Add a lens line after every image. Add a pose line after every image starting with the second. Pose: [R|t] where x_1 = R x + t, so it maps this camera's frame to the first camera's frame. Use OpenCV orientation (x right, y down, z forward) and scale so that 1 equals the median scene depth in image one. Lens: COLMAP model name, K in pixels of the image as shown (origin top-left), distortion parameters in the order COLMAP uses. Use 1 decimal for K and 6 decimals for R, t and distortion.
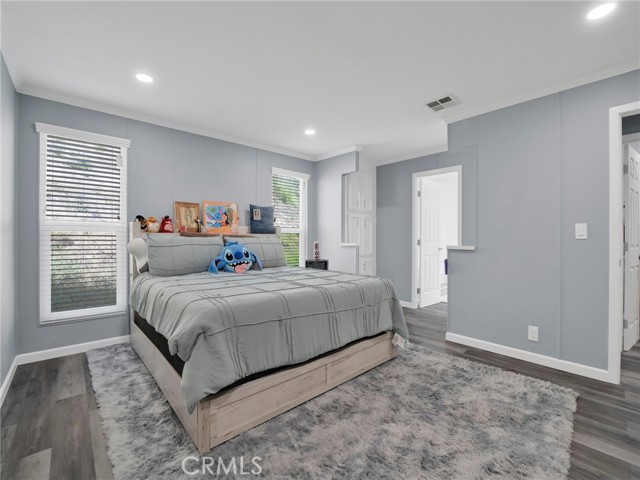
lens RADIAL K [[280.5, 0, 318.7], [0, 280.5, 236.0], [0, 0, 1]] dist [-0.005610, -0.000306]
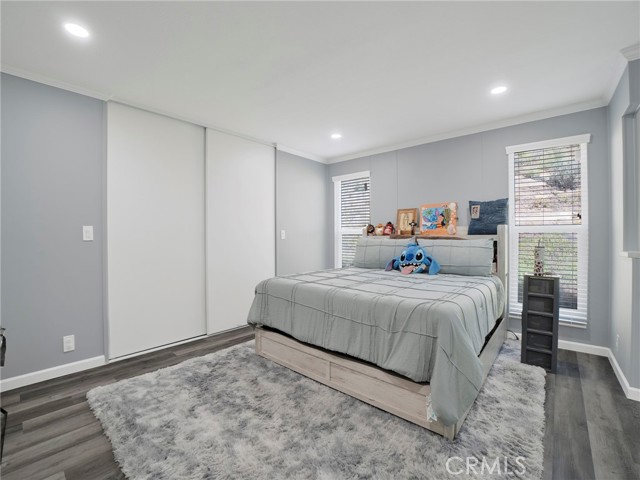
lens RADIAL K [[280.5, 0, 318.7], [0, 280.5, 242.5], [0, 0, 1]] dist [-0.005610, -0.000306]
pose [[0.134256, 0.016331, -0.990812, 0.672508], [0.007806, 0.999816, 0.017537, -0.004444], [0.990916, -0.010088, 0.134104, 0.523351]]
